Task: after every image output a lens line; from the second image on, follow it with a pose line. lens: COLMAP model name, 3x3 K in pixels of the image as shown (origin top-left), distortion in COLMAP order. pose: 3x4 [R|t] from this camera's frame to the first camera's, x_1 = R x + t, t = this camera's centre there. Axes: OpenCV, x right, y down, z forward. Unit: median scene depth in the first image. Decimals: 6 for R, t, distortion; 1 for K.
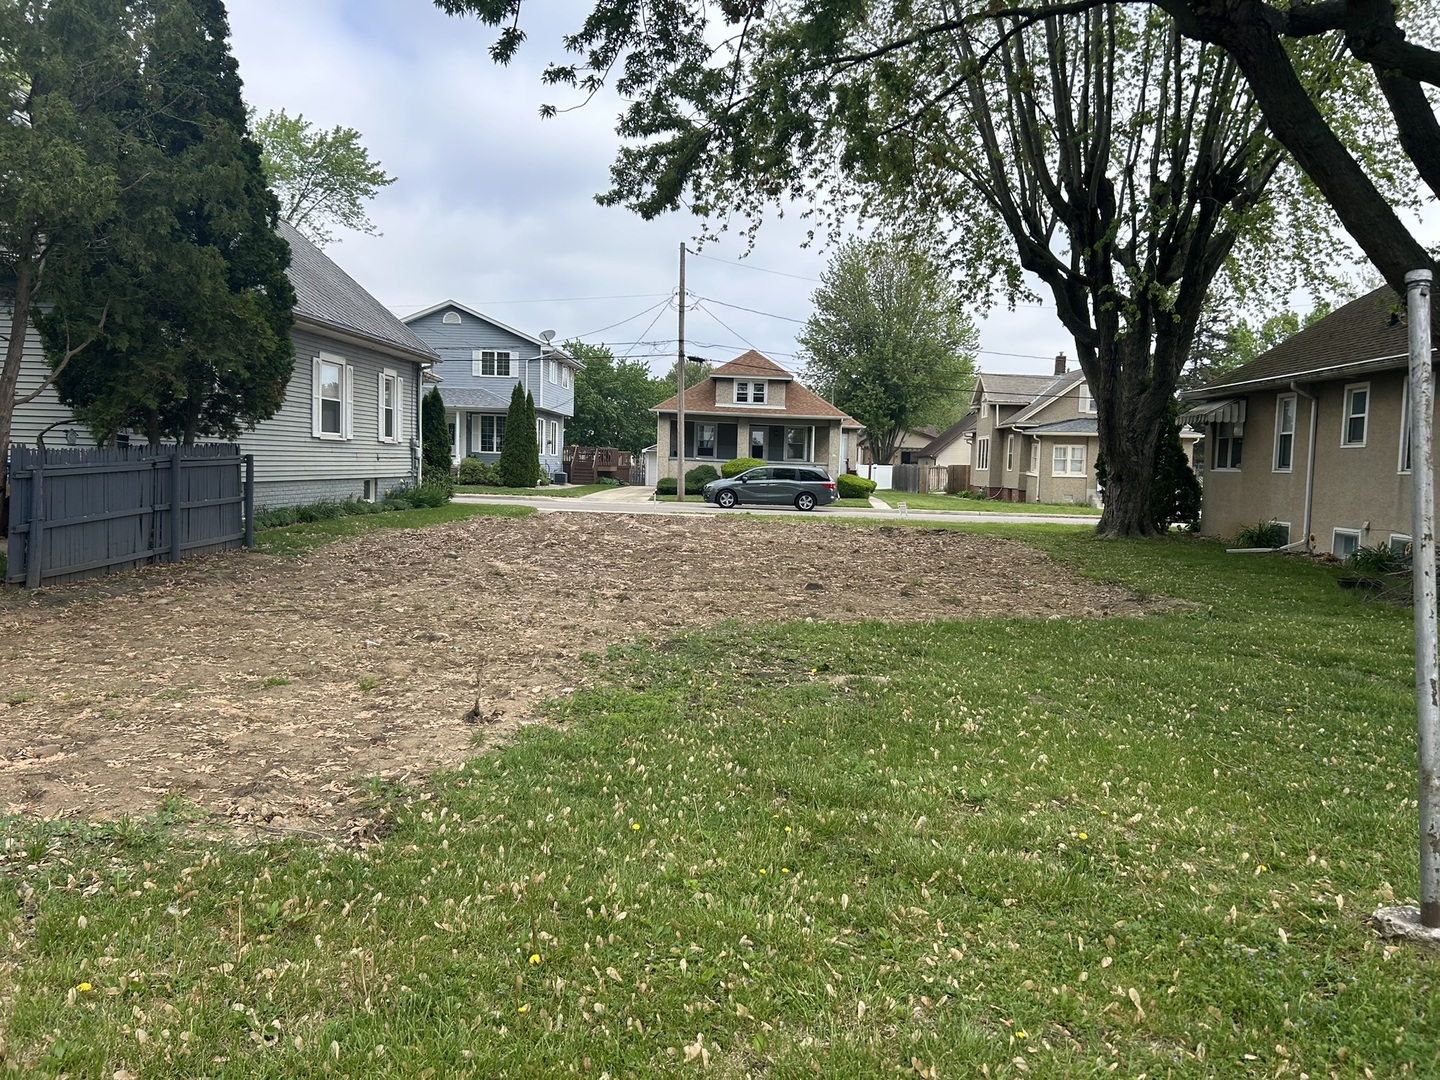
lens RADIAL K [[1084.9, 0, 733.7], [0, 1084.9, 552.6], [0, 0, 1]] dist [0.058631, -0.065321]
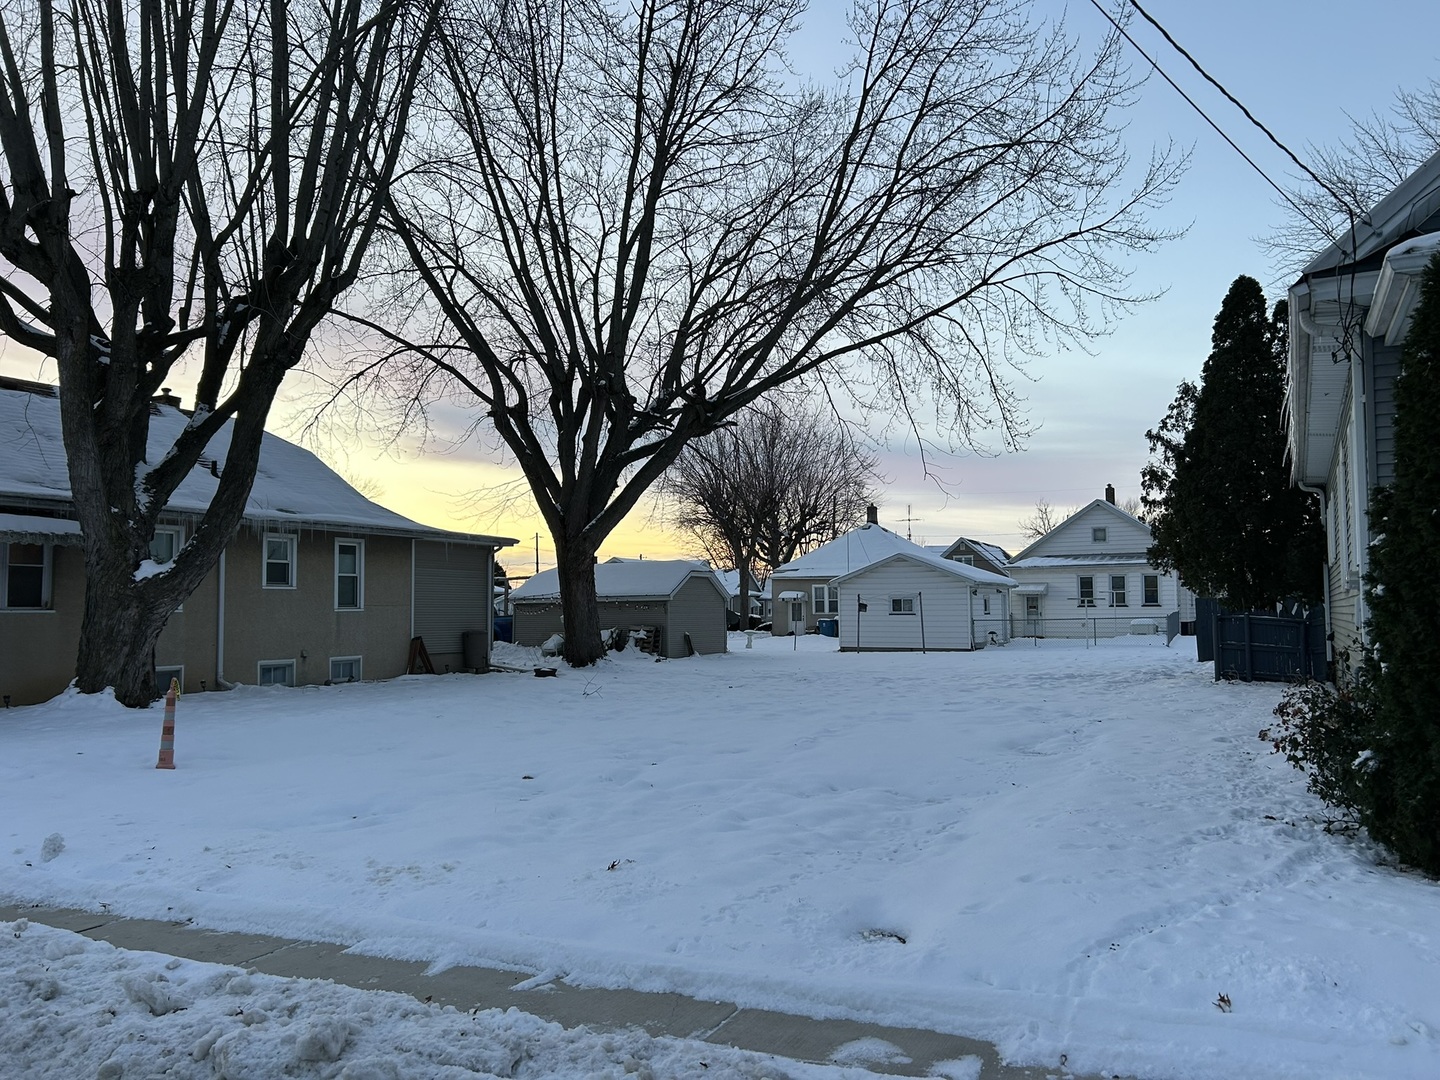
lens RADIAL K [[1084.9, 0, 728.6], [0, 1084.9, 529.6], [0, 0, 1]] dist [0.058631, -0.065321]
pose [[-0.901318, 0.009735, 0.433048, -0.291323], [0.015899, 0.999817, 0.010617, -0.132377], [-0.432866, 0.016454, -0.901308, 1.488826]]
